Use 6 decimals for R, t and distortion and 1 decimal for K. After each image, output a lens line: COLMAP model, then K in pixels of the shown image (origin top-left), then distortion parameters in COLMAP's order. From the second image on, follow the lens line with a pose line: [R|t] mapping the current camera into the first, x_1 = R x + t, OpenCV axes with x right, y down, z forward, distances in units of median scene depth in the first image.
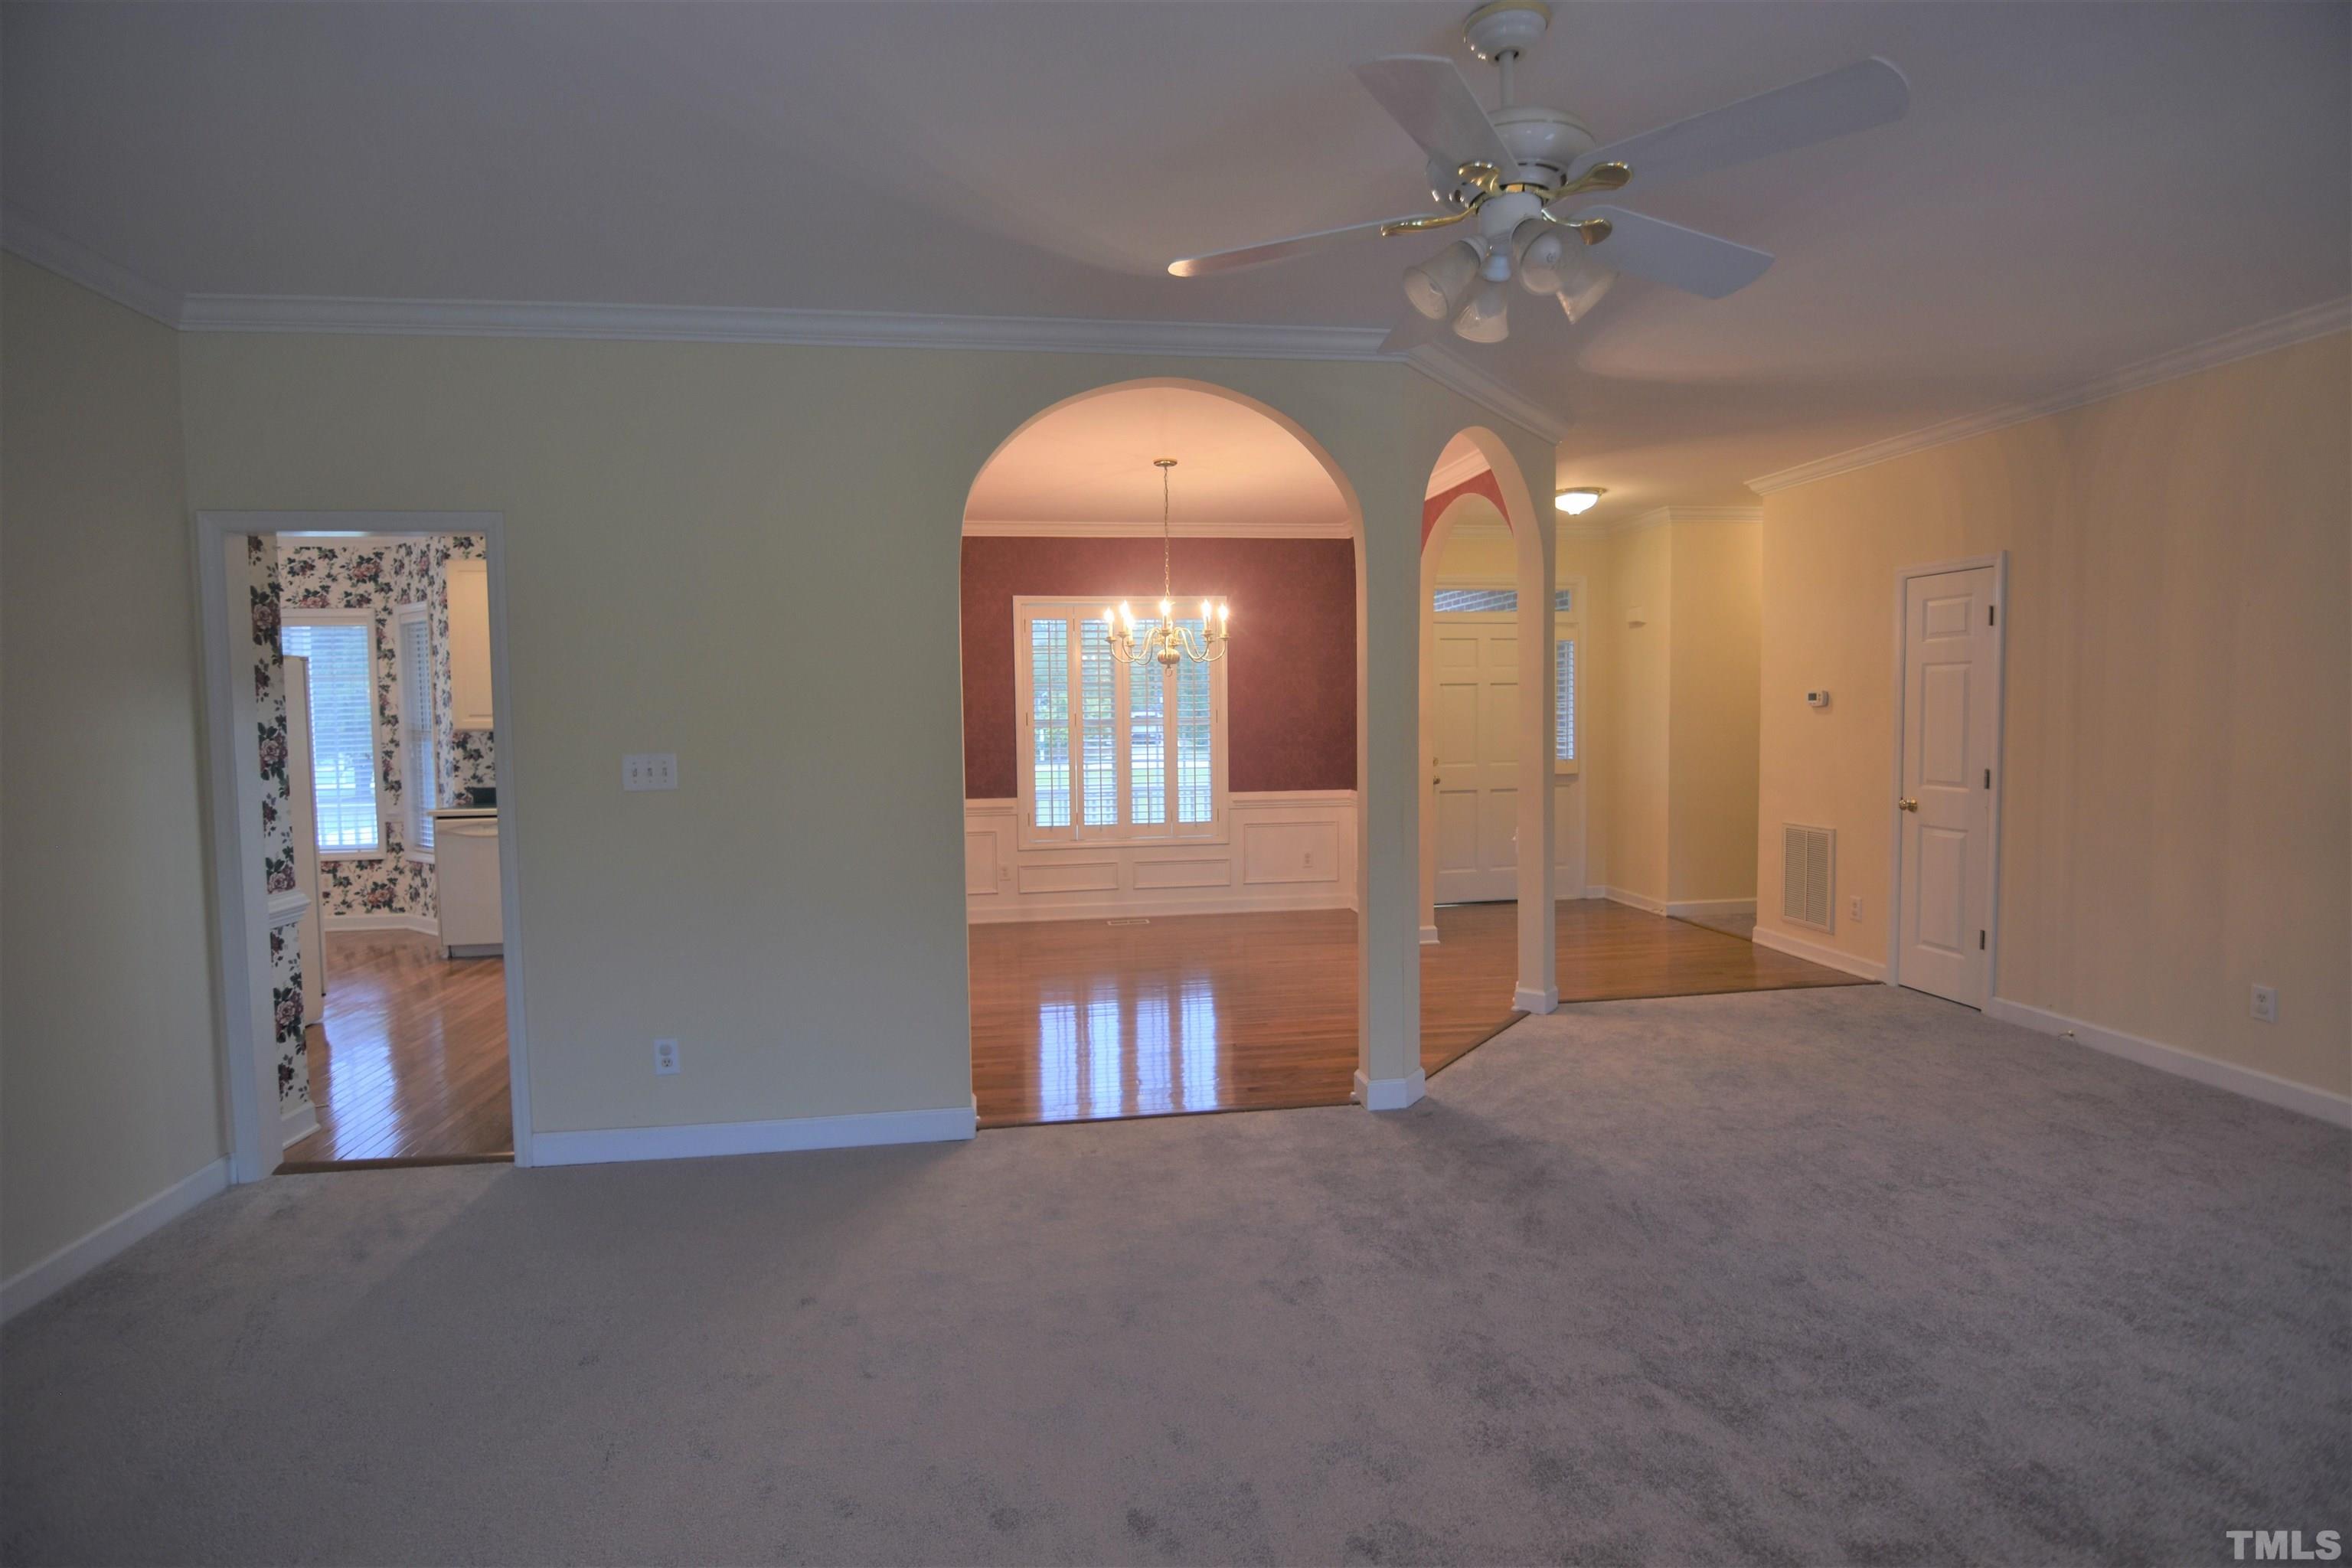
lens RADIAL K [[1153.2, 0, 1175.3], [0, 1153.2, 775.8], [0, 0, 1]] dist [-0.009161, -0.009043]
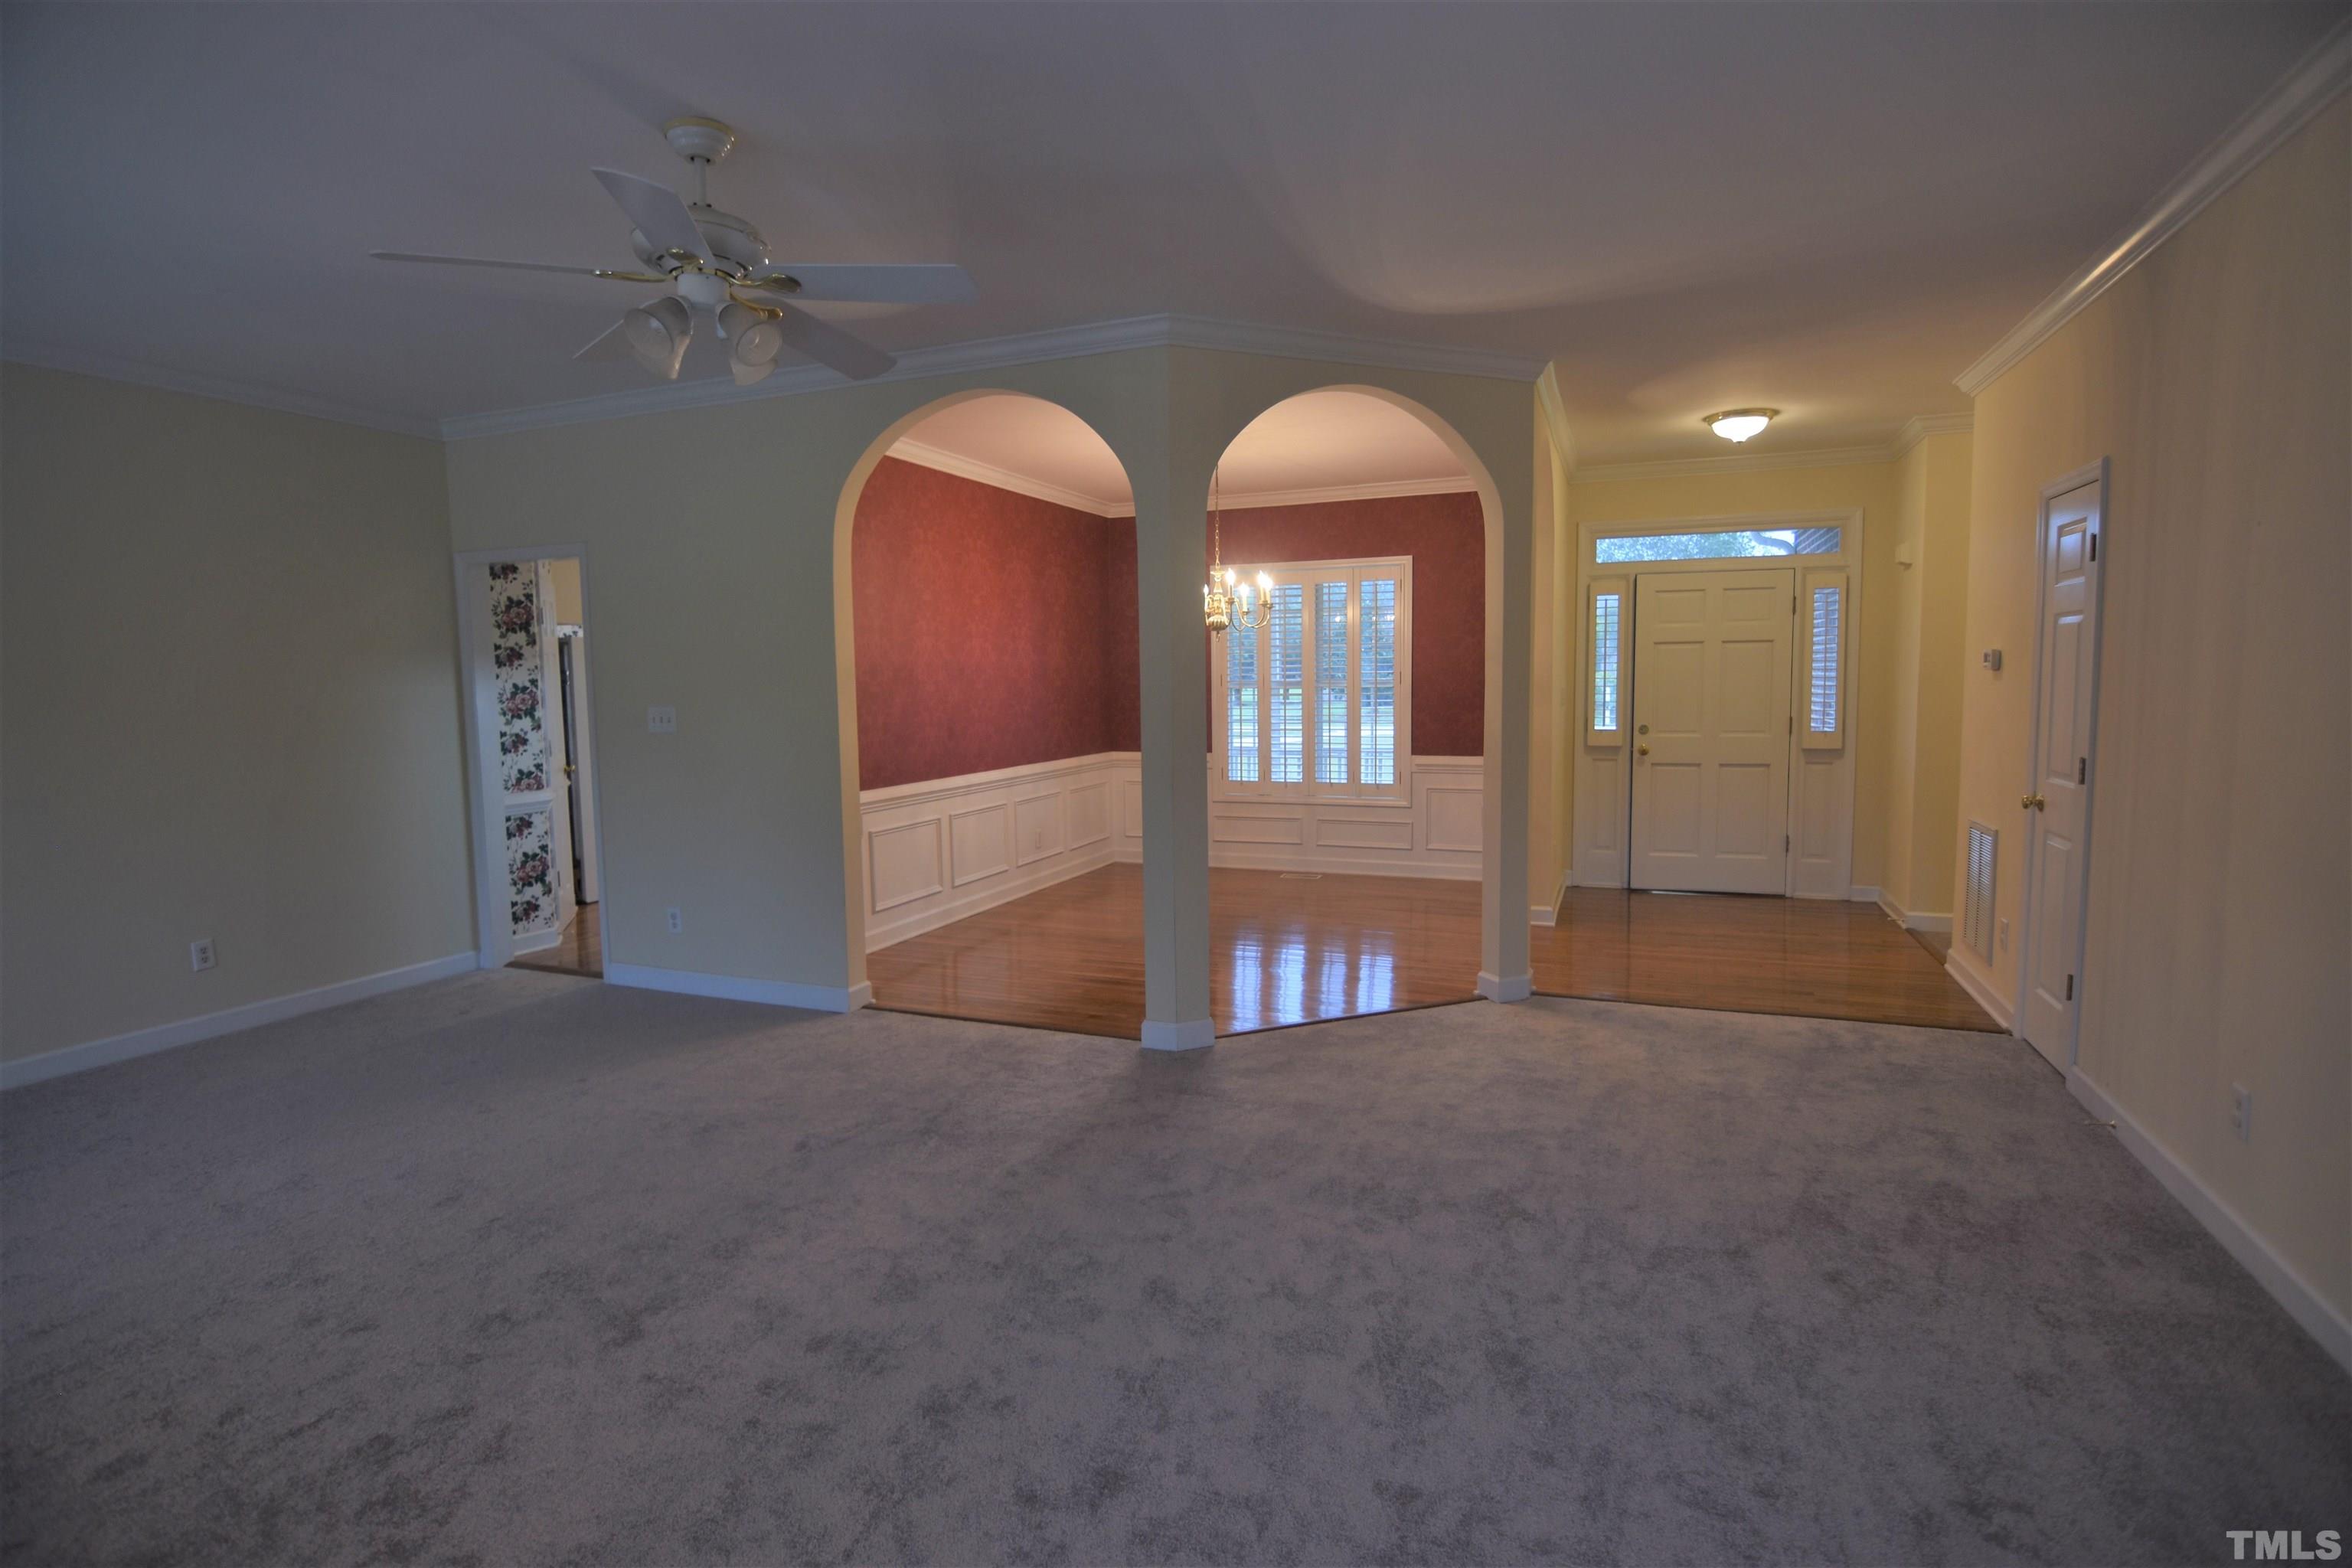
lens RADIAL K [[1153.2, 0, 1172.6], [0, 1153.2, 773.7], [0, 0, 1]] dist [-0.009161, -0.009043]
pose [[0.859207, 0.045678, -0.509586, 0.510606], [-0.027385, 0.998685, 0.043345, -0.009766], [0.510895, -0.023287, 0.859327, 0.062494]]
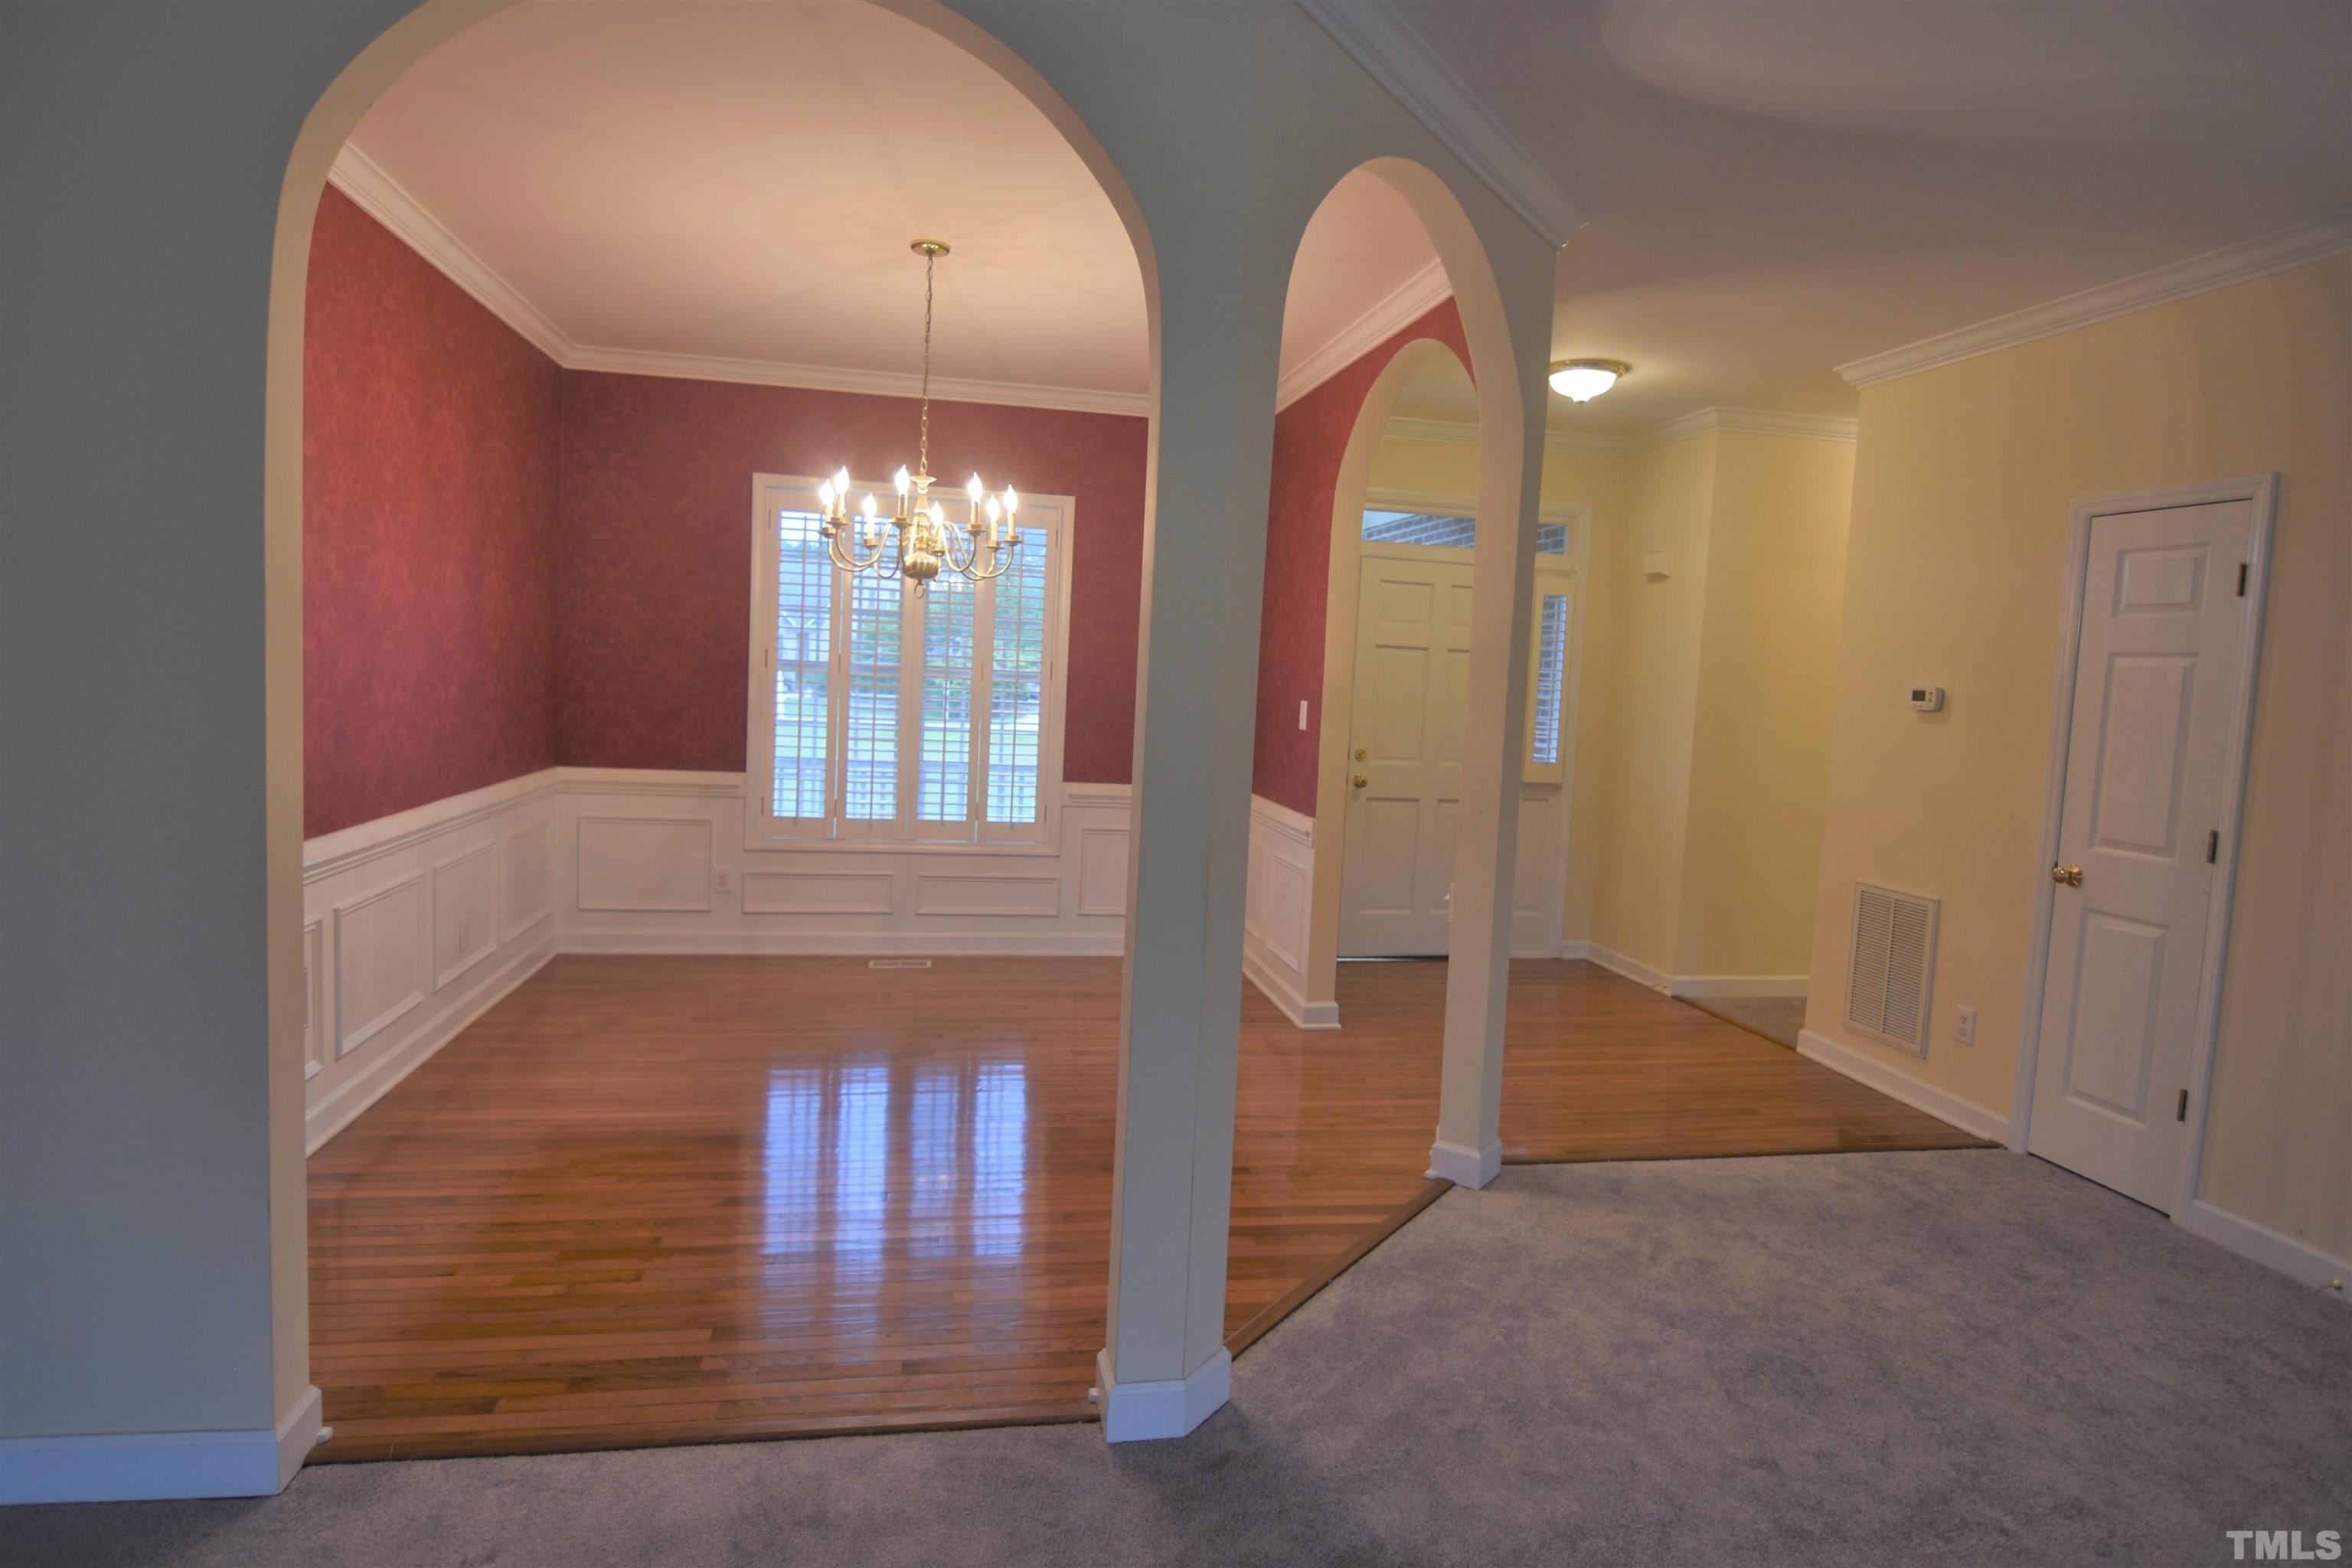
lens RADIAL K [[1302.1, 0, 1178.9], [0, 1302.1, 778.2], [0, 0, 1]] dist [-0.010849, -0.005284]
pose [[0.997121, 0.058692, 0.048014, 0.106974], [-0.059942, 0.997888, 0.025030, -0.015936], [-0.046444, -0.027836, 0.998533, 0.296680]]
